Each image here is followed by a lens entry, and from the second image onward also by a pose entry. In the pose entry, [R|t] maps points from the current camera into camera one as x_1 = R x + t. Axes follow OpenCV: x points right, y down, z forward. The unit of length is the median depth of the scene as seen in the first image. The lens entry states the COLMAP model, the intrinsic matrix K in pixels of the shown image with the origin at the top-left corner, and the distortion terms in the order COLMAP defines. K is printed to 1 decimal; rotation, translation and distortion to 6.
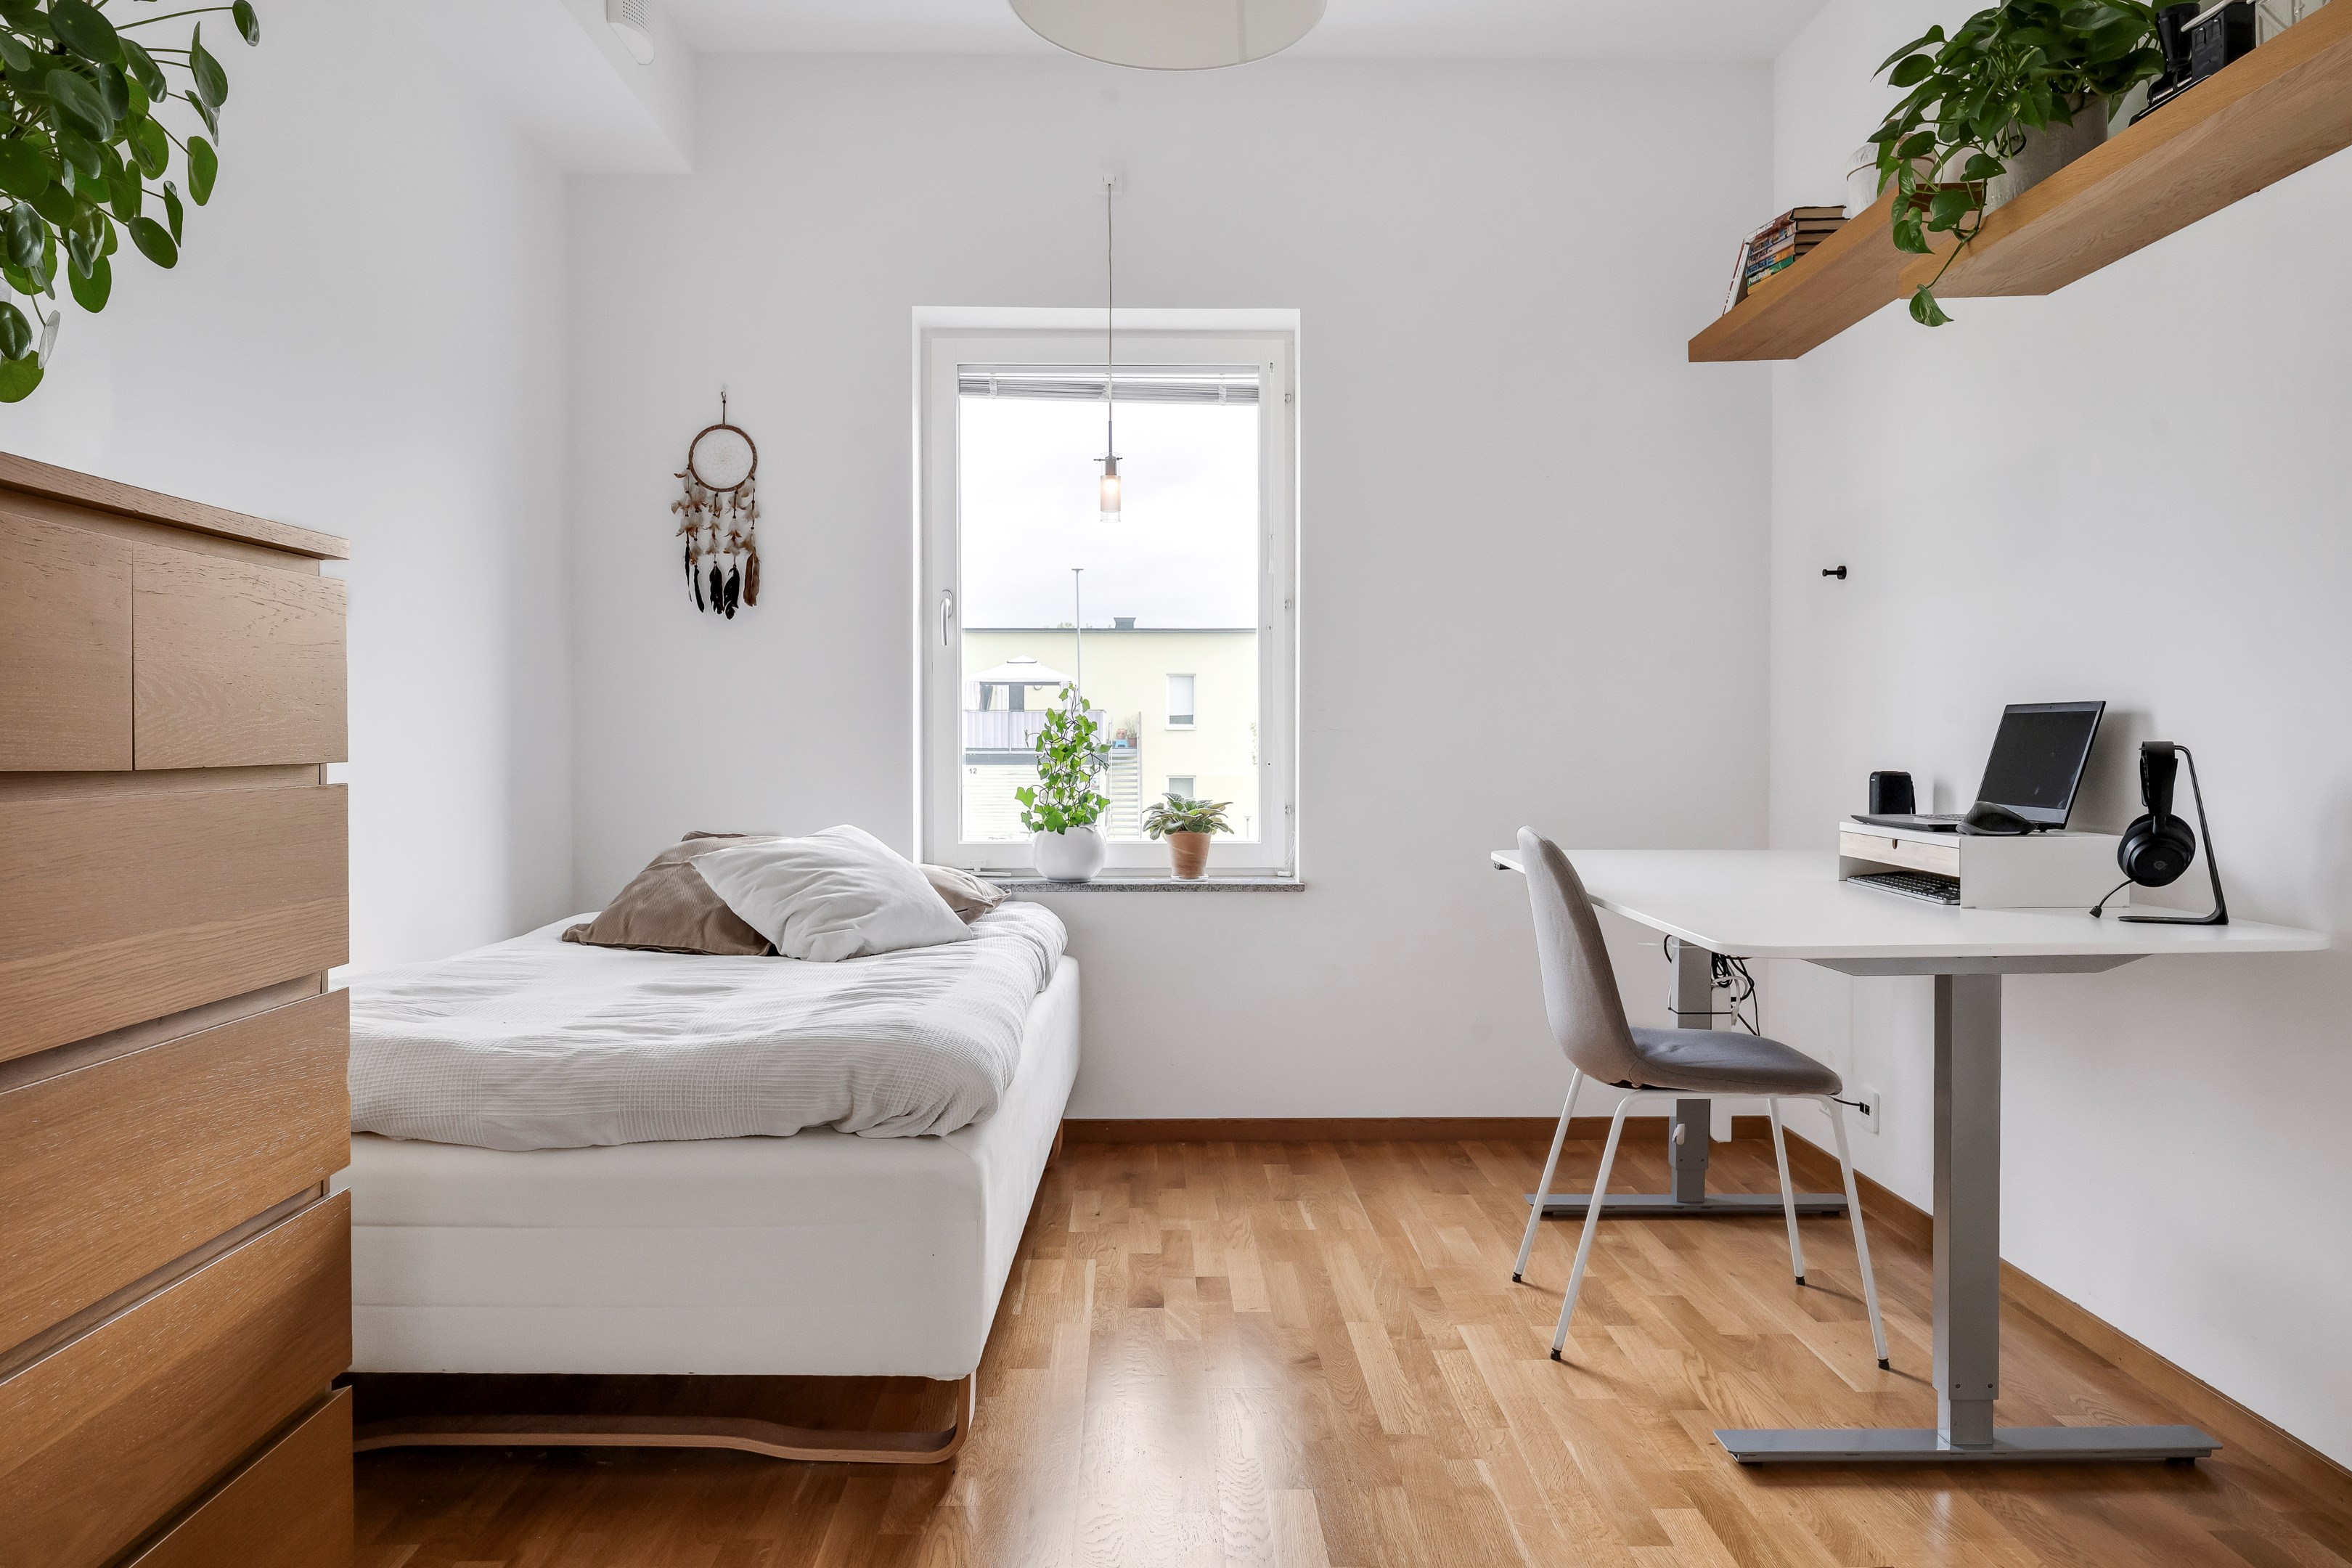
lens RADIAL K [[1507.3, 0, 1171.0], [0, 1507.3, 773.4], [0, 0, 1]] dist [0.004188, 0.000752]
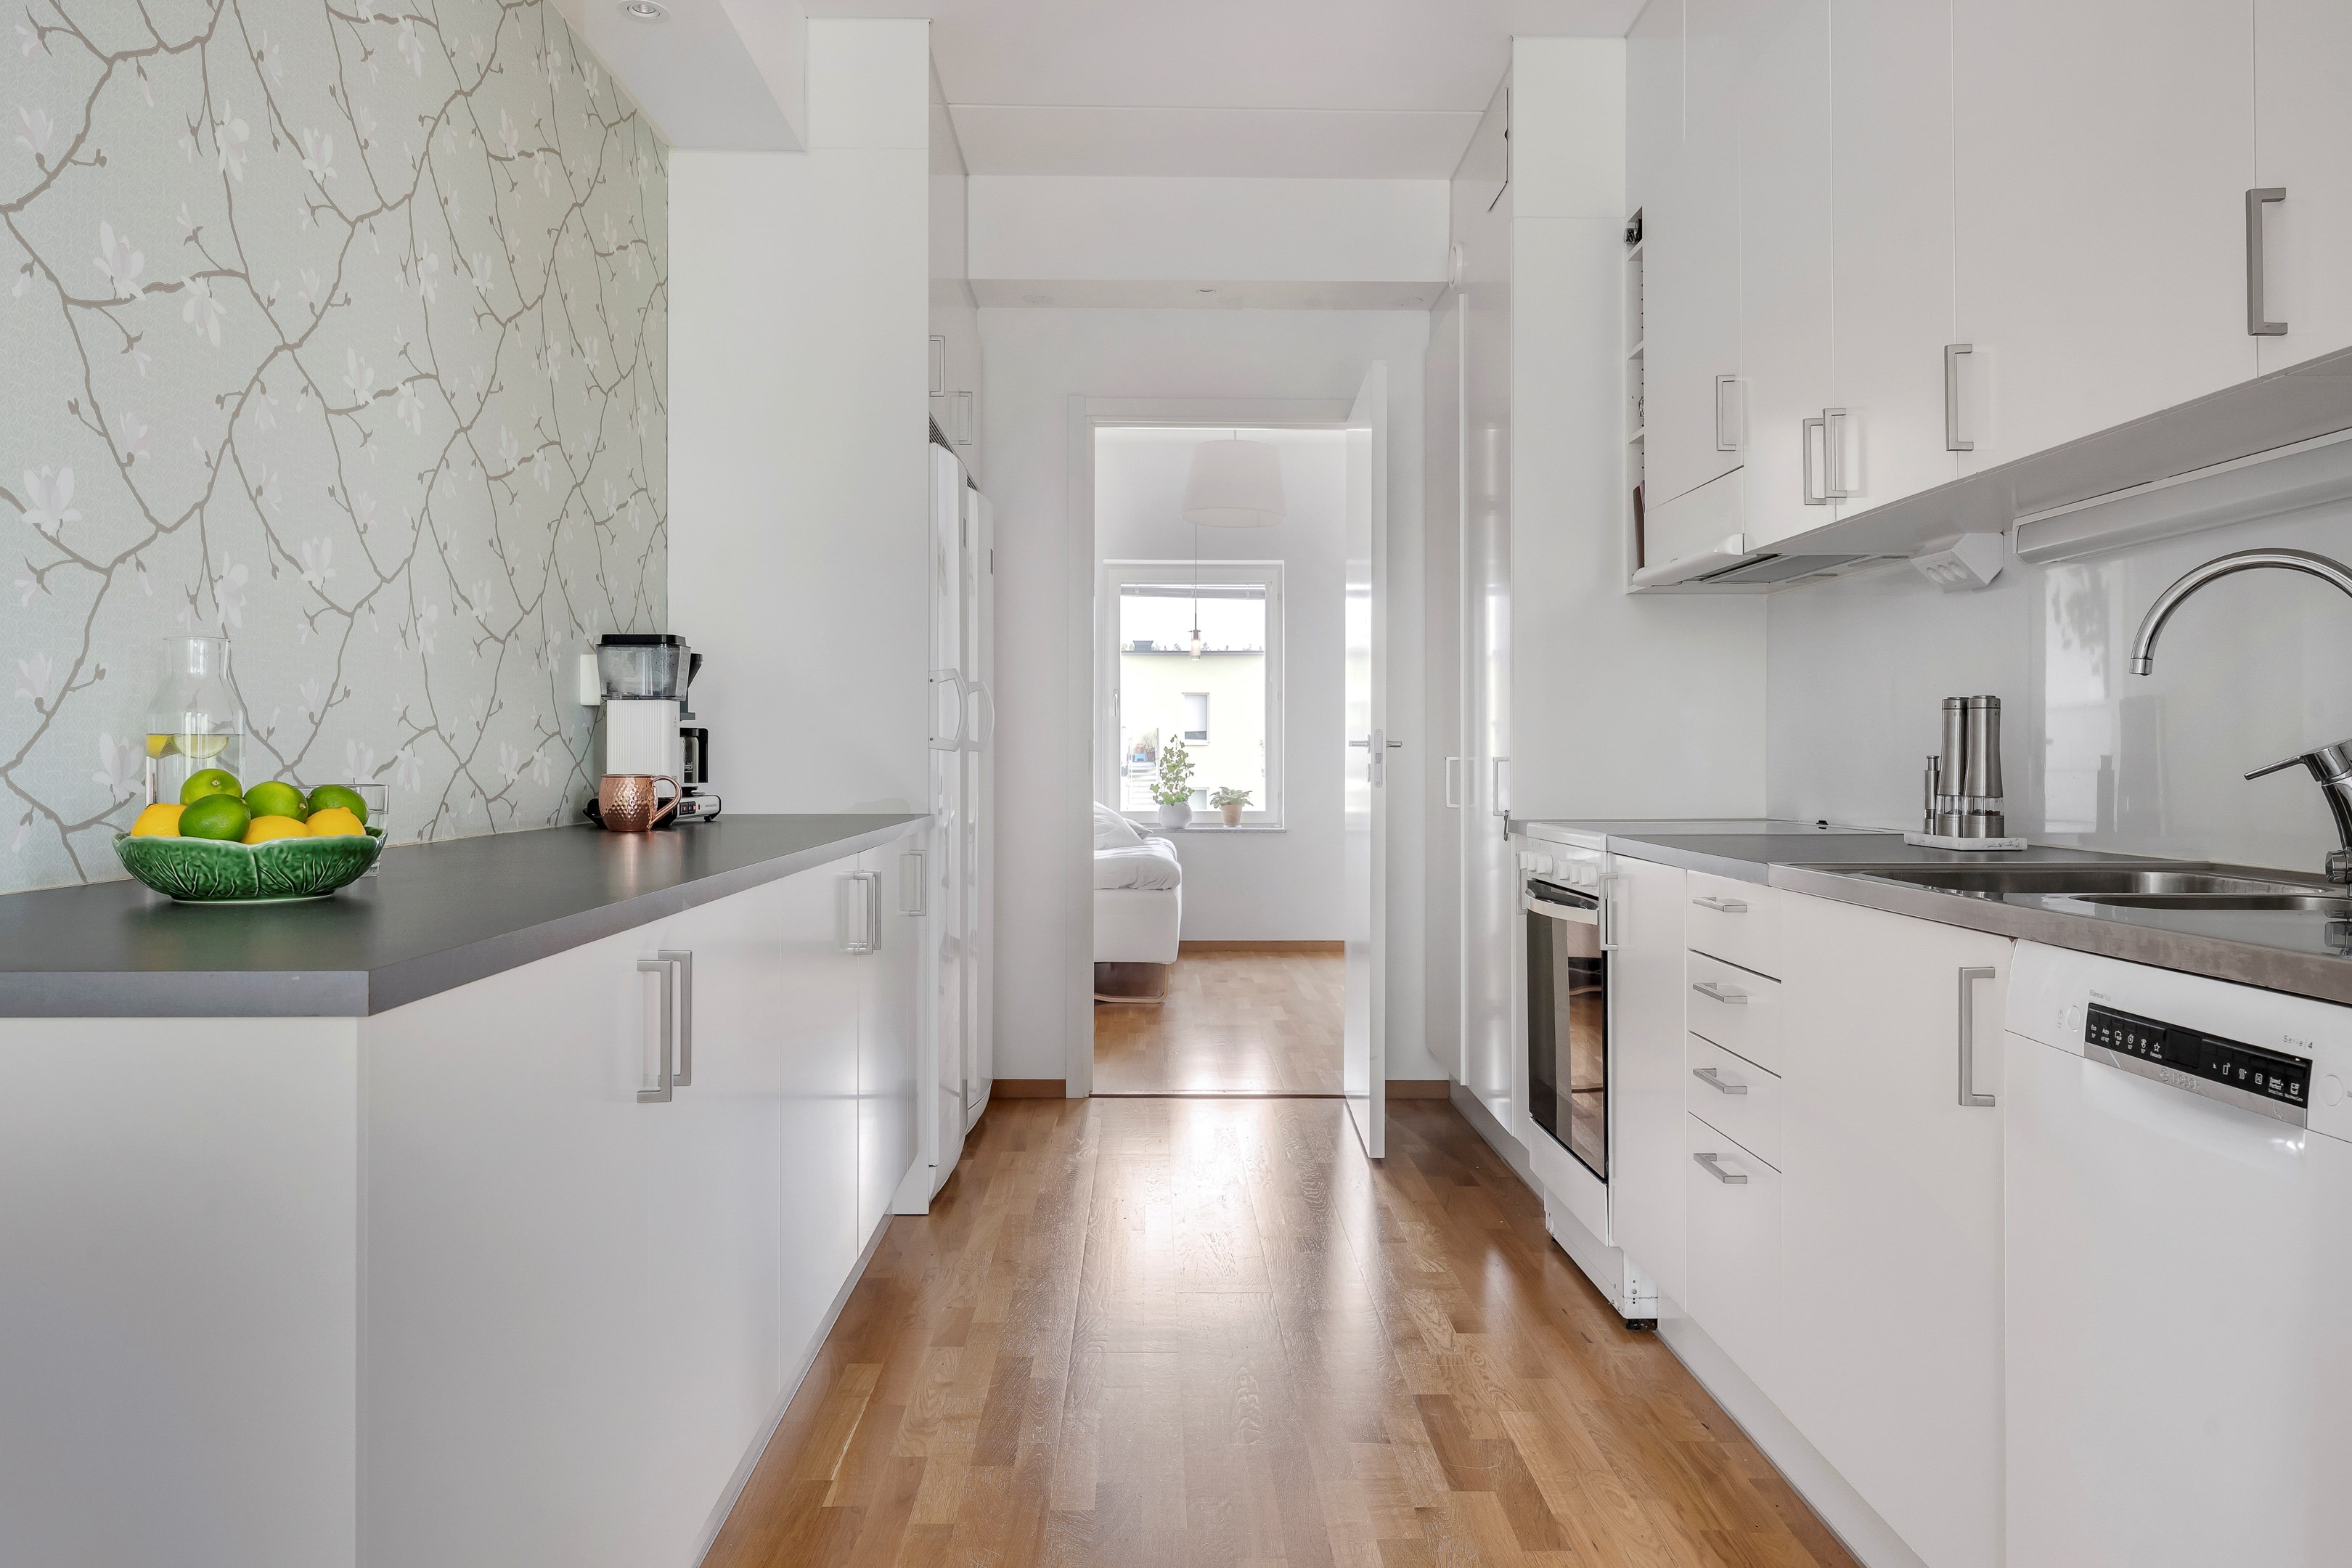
lens RADIAL K [[1507.3, 0, 1178.5], [0, 1507.3, 779.8], [0, 0, 1]] dist [0.004188, 0.000752]
pose [[0.999998, 0.001852, -0.000172, -0.062384], [-0.001853, 0.999991, -0.003875, 0.011447], [0.000165, 0.003876, 0.999992, -1.110187]]
